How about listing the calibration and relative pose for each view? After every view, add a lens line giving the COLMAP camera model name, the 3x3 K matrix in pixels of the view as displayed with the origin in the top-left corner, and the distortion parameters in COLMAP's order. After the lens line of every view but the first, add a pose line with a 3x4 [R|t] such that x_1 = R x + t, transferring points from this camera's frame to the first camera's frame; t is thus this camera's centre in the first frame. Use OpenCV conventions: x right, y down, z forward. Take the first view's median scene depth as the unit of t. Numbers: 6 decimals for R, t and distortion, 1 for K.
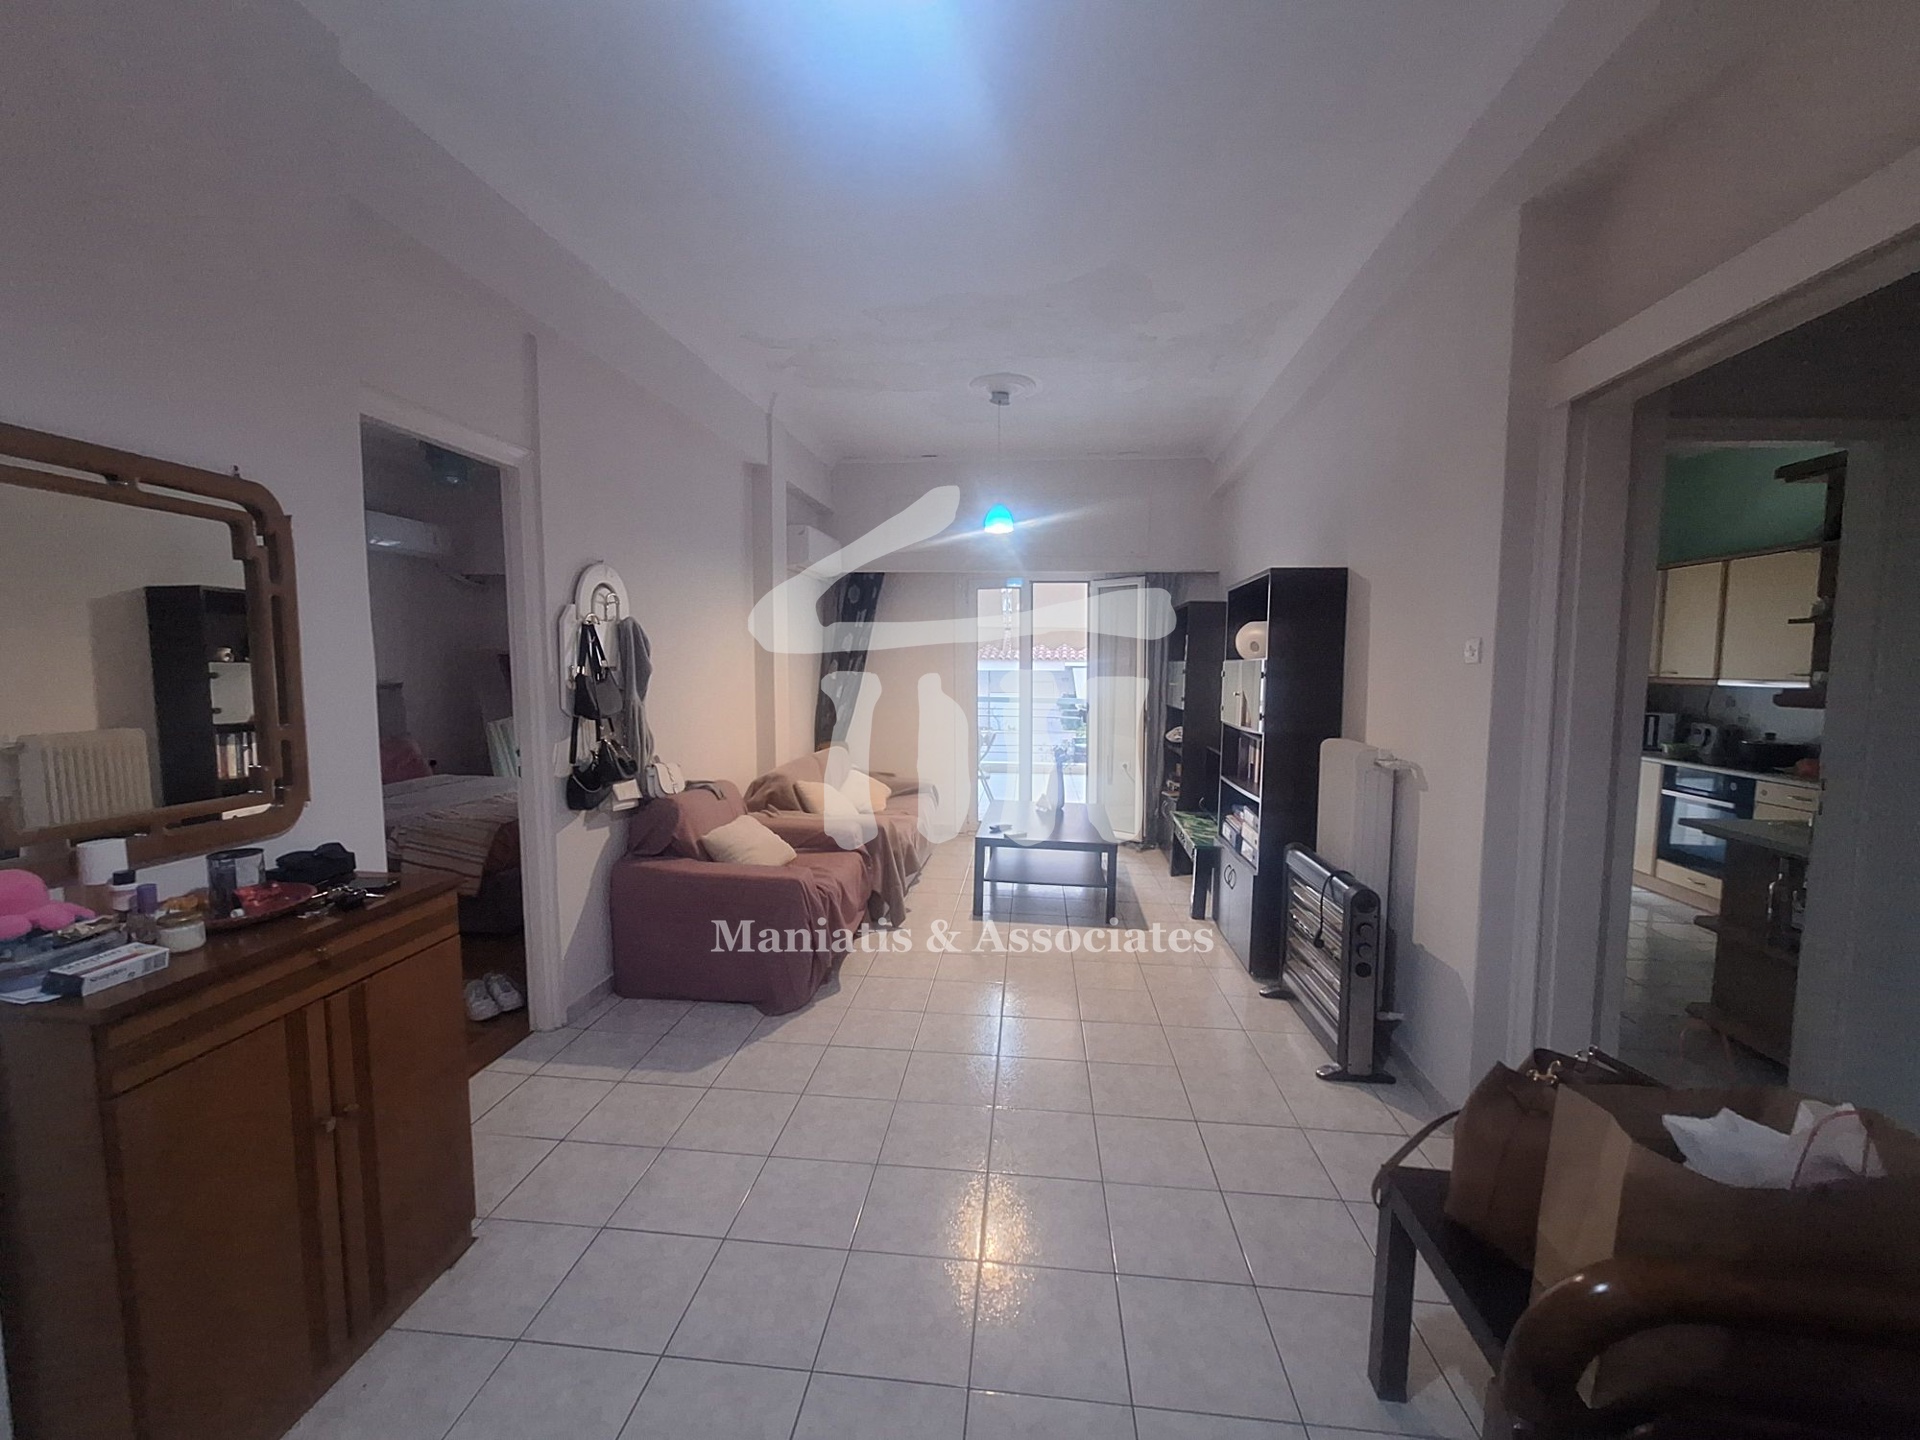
lens RADIAL K [[763.6, 0, 957.3], [0, 763.6, 730.8], [0, 0, 1]] dist [-0.000578, 0.000100]
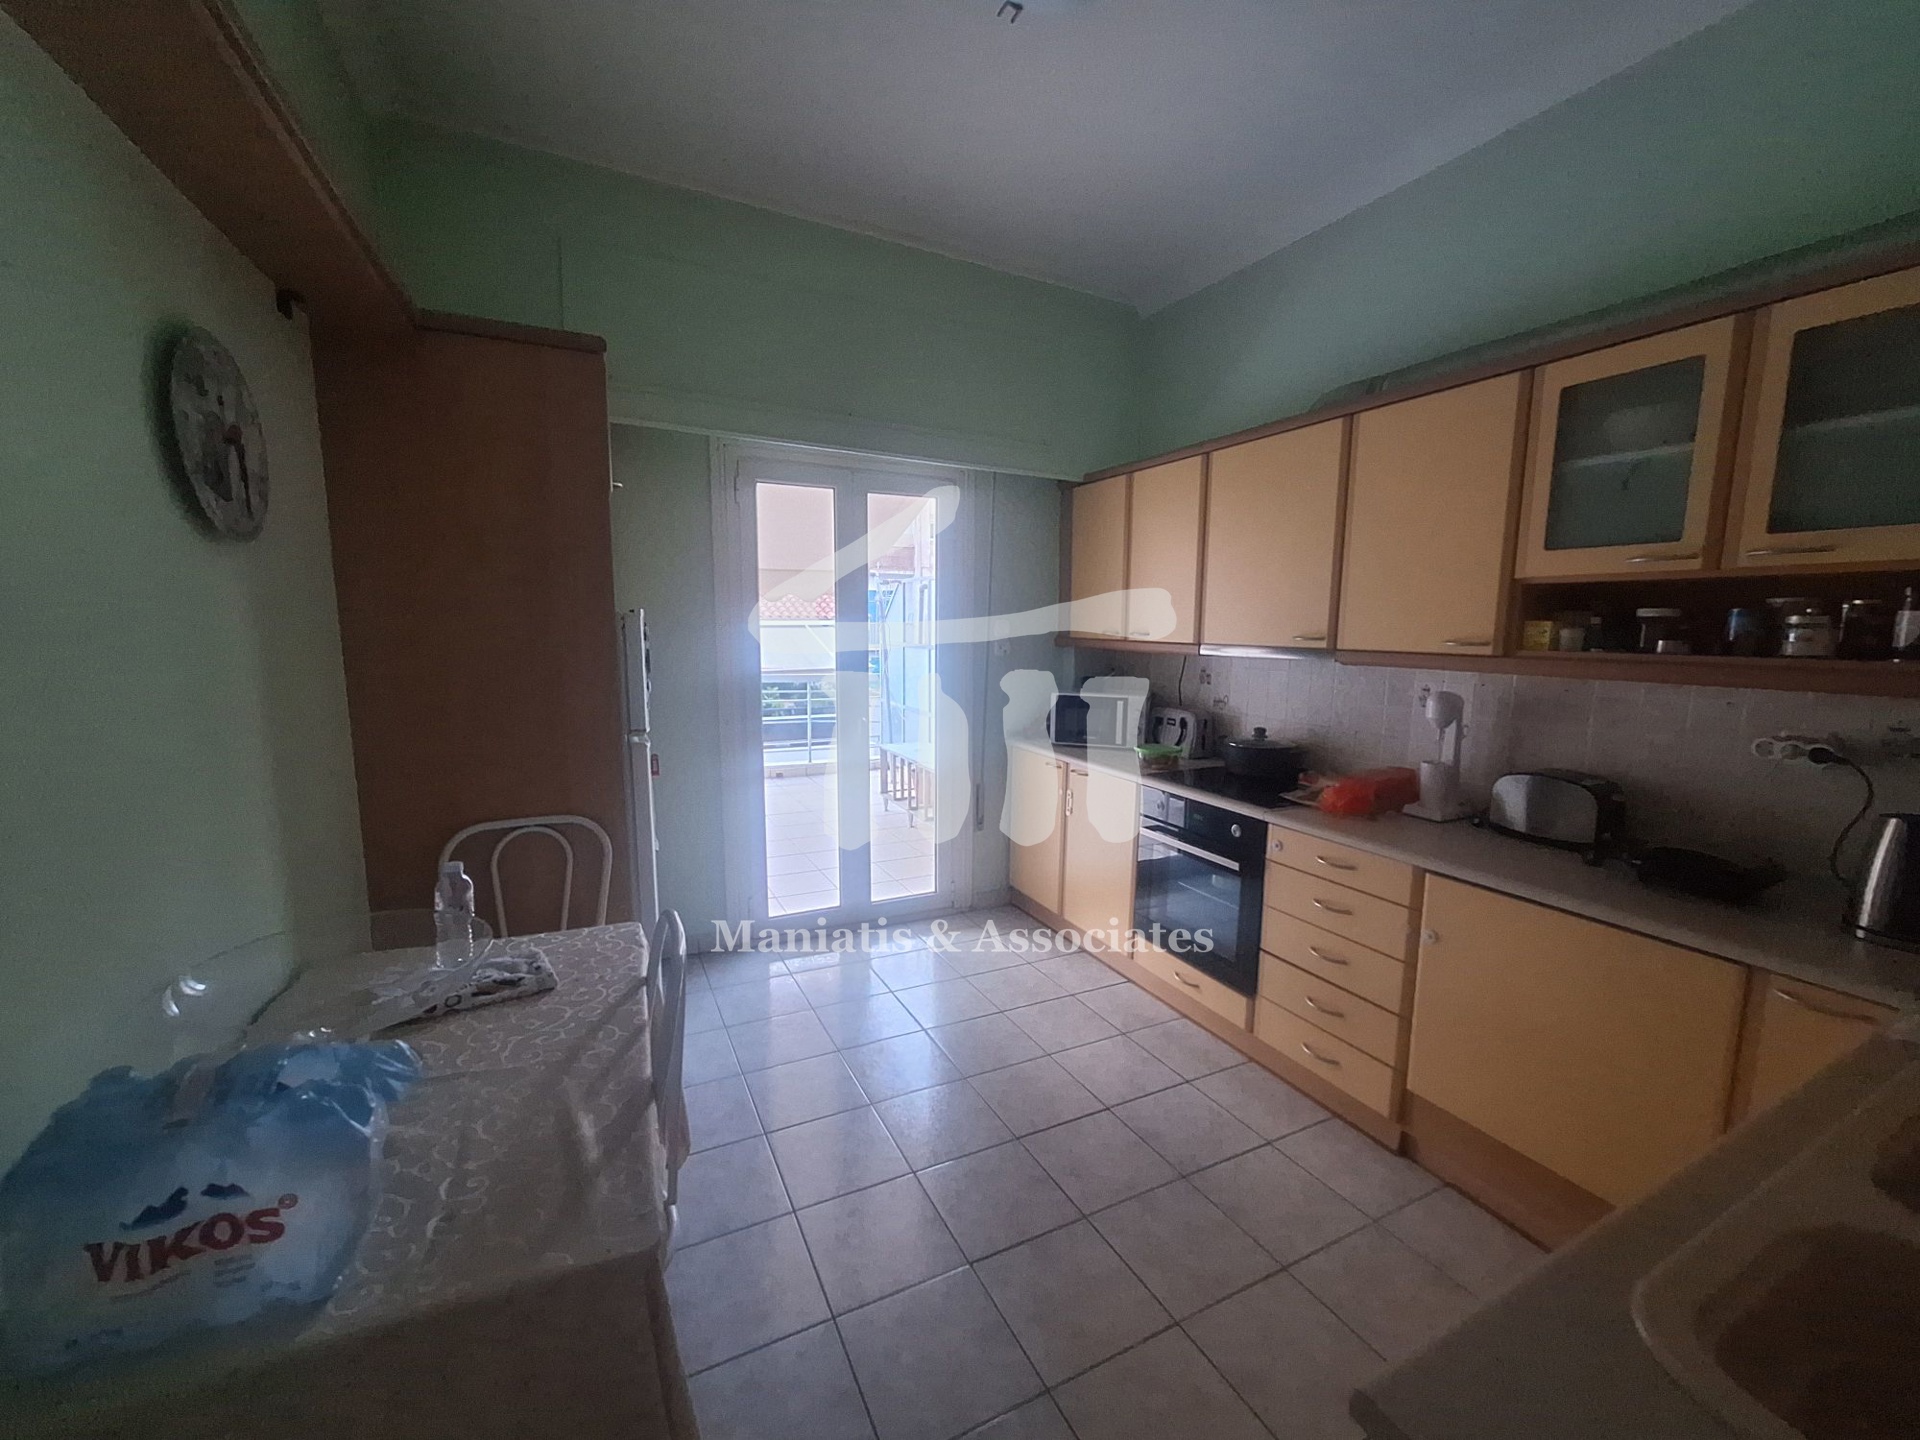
lens RADIAL K [[759.4, 0, 959.2], [0, 759.4, 729.3], [0, 0, 1]] dist [0.000796, 0.000062]
pose [[0.845128, -0.067779, 0.530250, 0.484225], [0.036460, 0.996928, 0.069320, -0.047984], [-0.533319, -0.039251, 0.845003, 0.565809]]
